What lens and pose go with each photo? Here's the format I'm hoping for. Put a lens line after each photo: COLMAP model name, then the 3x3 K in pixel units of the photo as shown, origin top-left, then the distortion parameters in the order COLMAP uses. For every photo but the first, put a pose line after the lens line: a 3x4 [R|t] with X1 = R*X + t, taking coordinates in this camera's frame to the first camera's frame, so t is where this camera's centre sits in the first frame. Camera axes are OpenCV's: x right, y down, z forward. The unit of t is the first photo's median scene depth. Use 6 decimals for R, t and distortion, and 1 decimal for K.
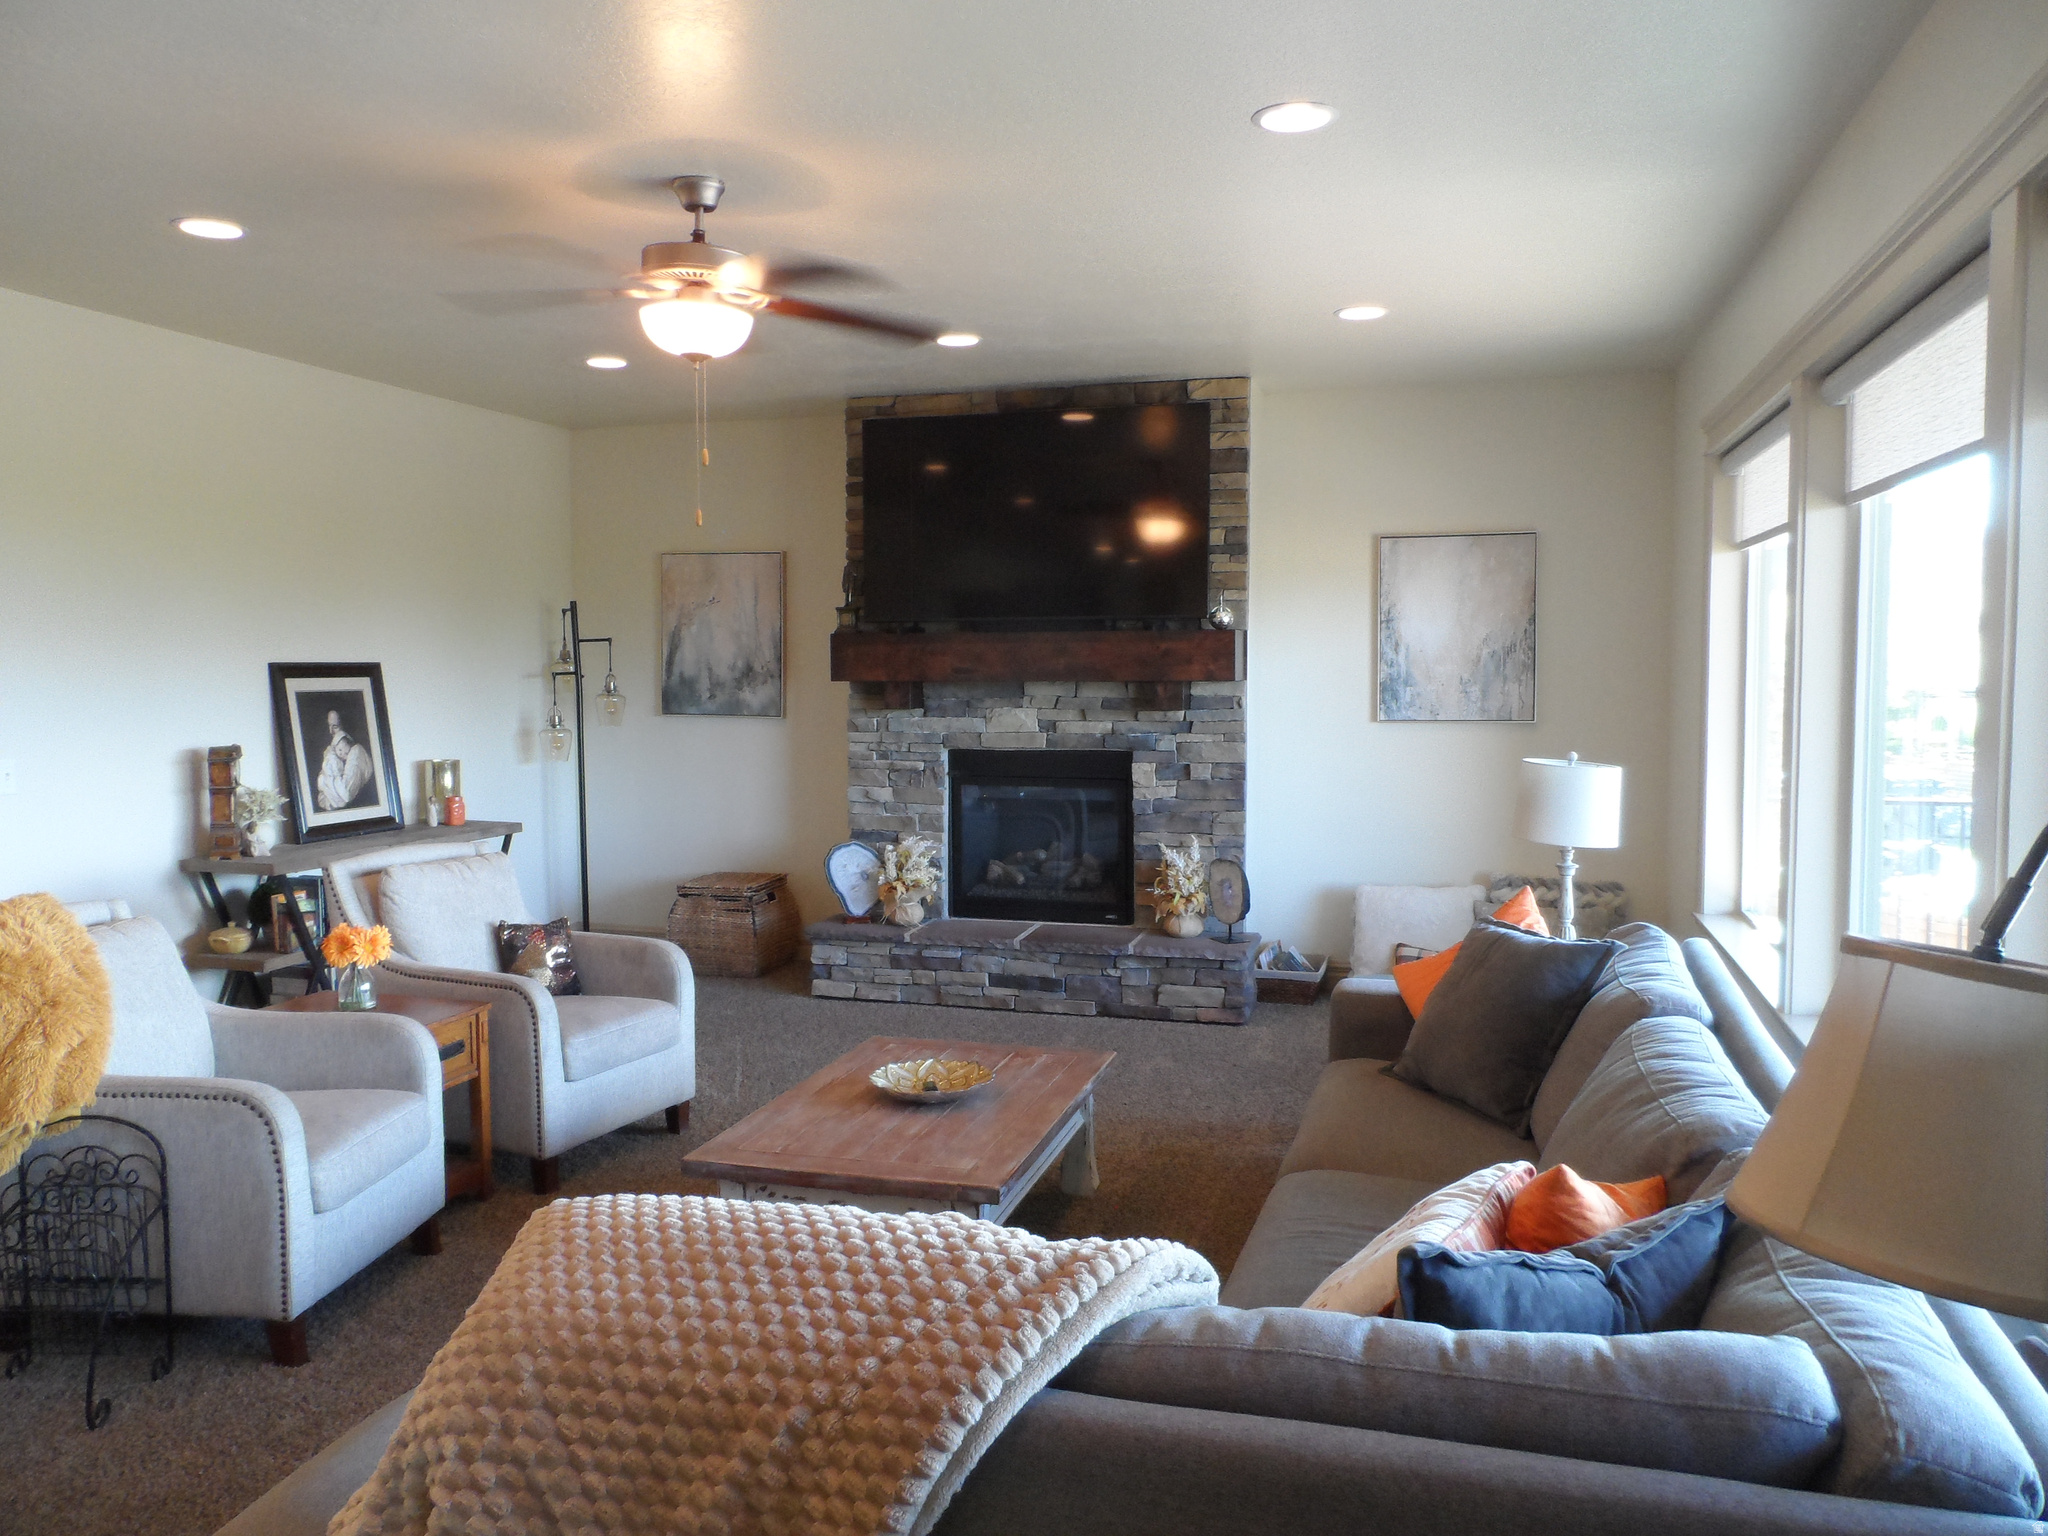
lens RADIAL K [[1536.3, 0, 1024.0], [0, 1536.3, 768.0], [0, 0, 1]] dist [-0.022980, -0.003728]
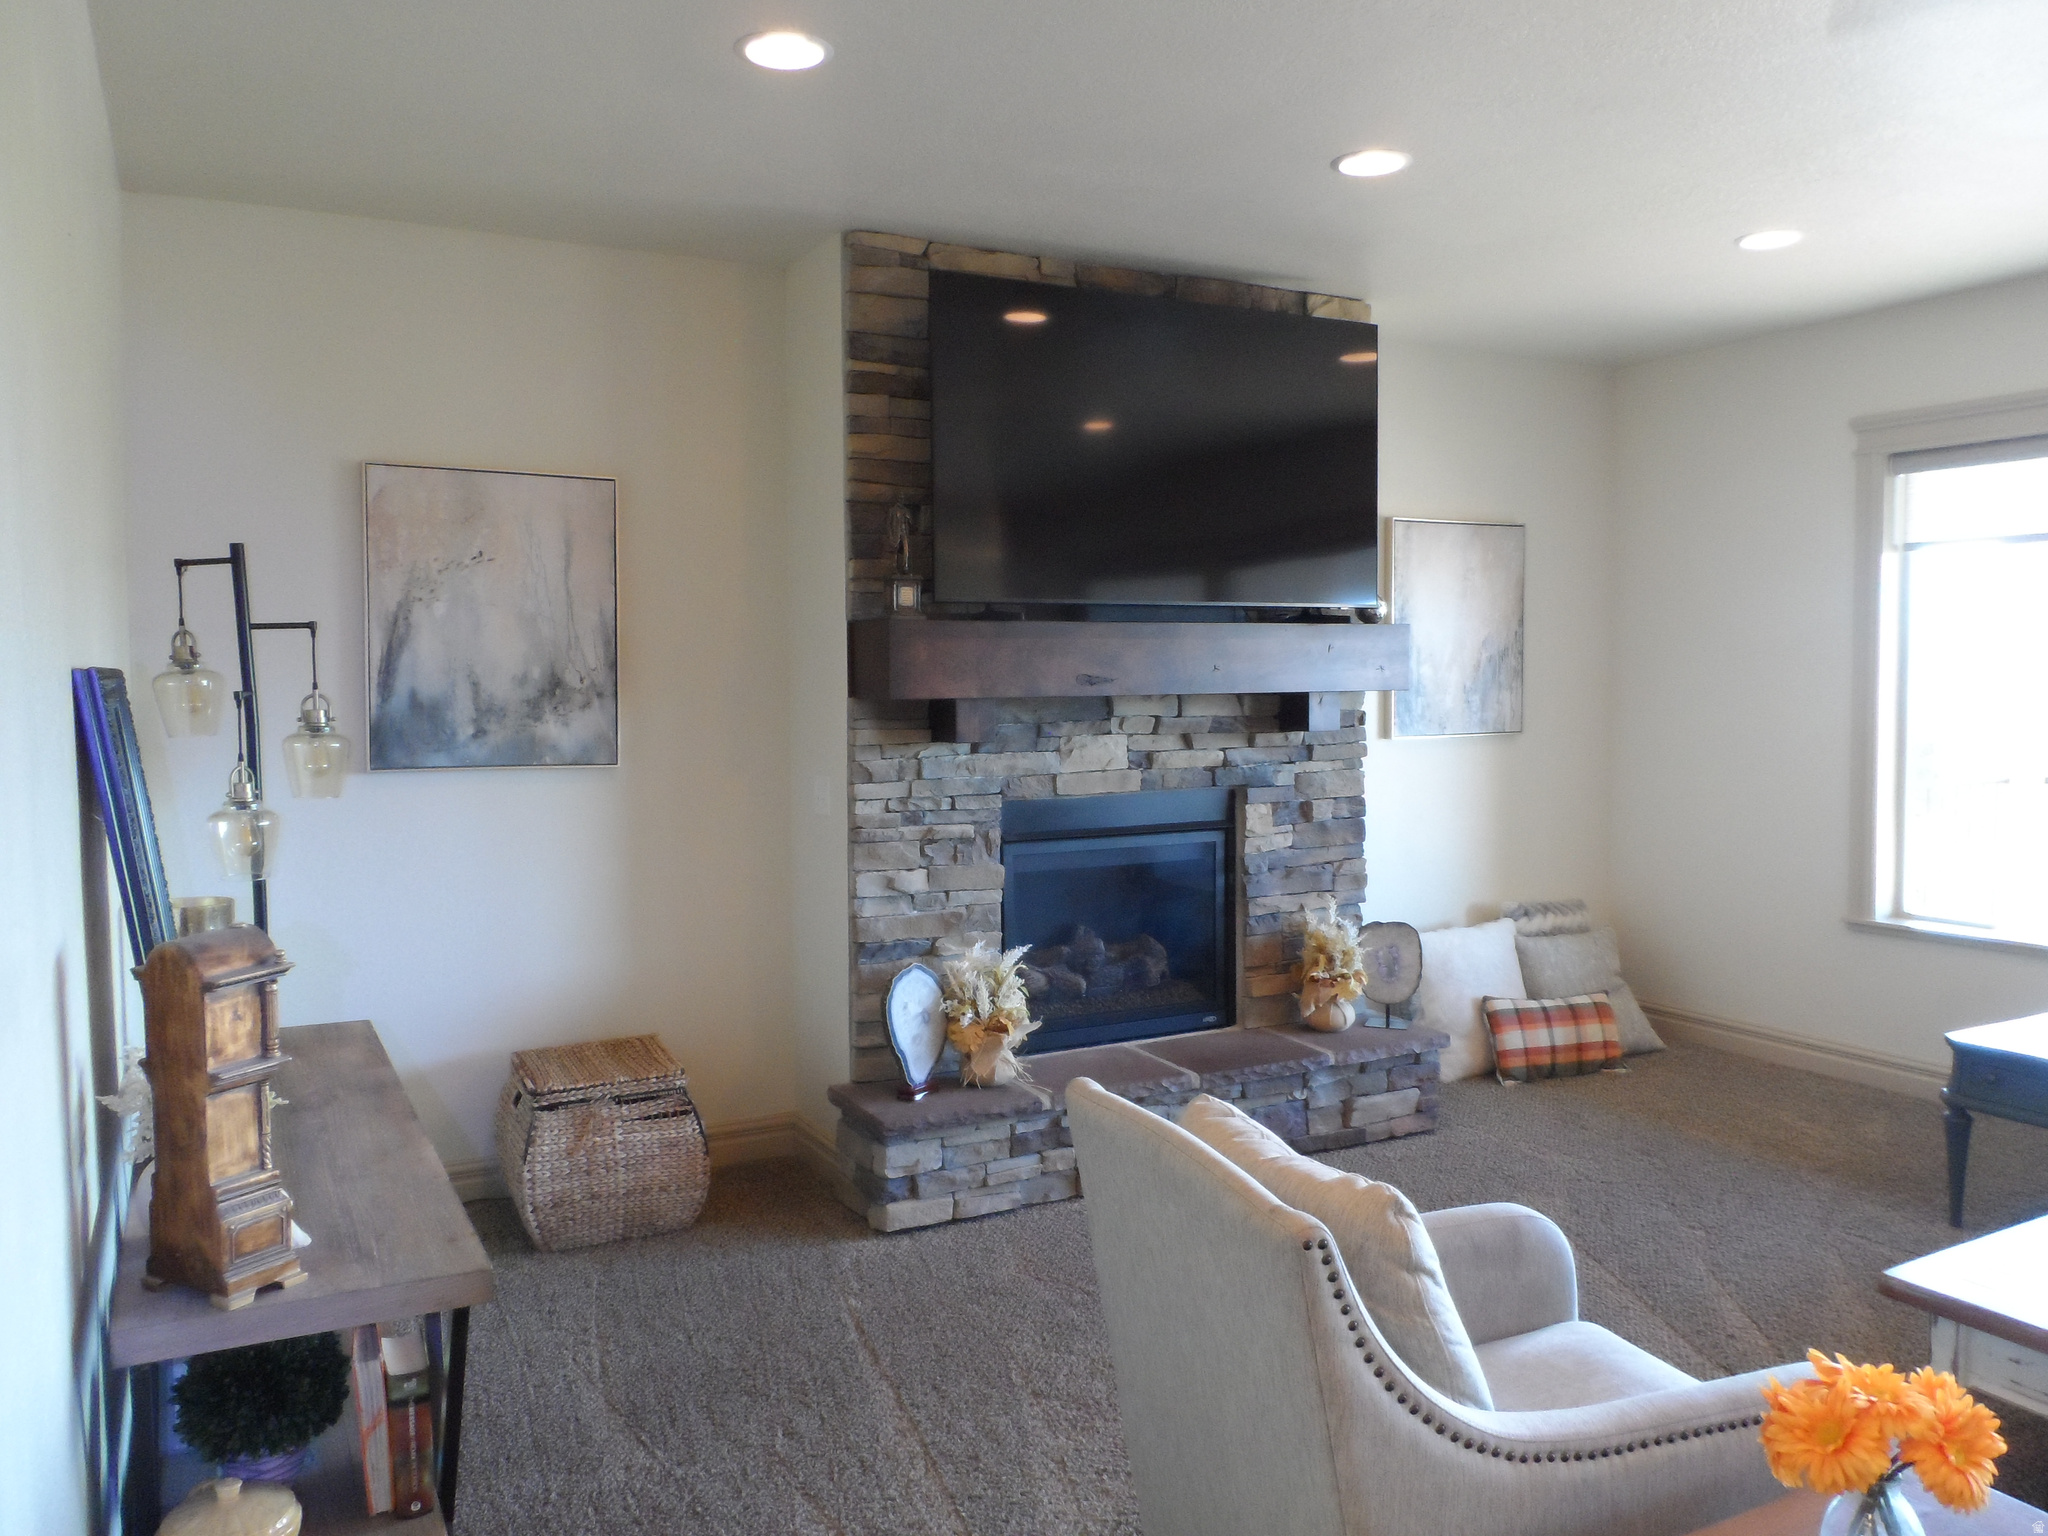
lens RADIAL K [[1536.3, 0, 1024.0], [0, 1536.3, 768.0], [0, 0, 1]] dist [-0.022980, -0.003728]
pose [[0.715137, -0.044584, 0.697561, -0.501554], [0.054349, 0.998489, 0.008100, -0.031723], [-0.696869, 0.032119, 0.716479, 0.535876]]
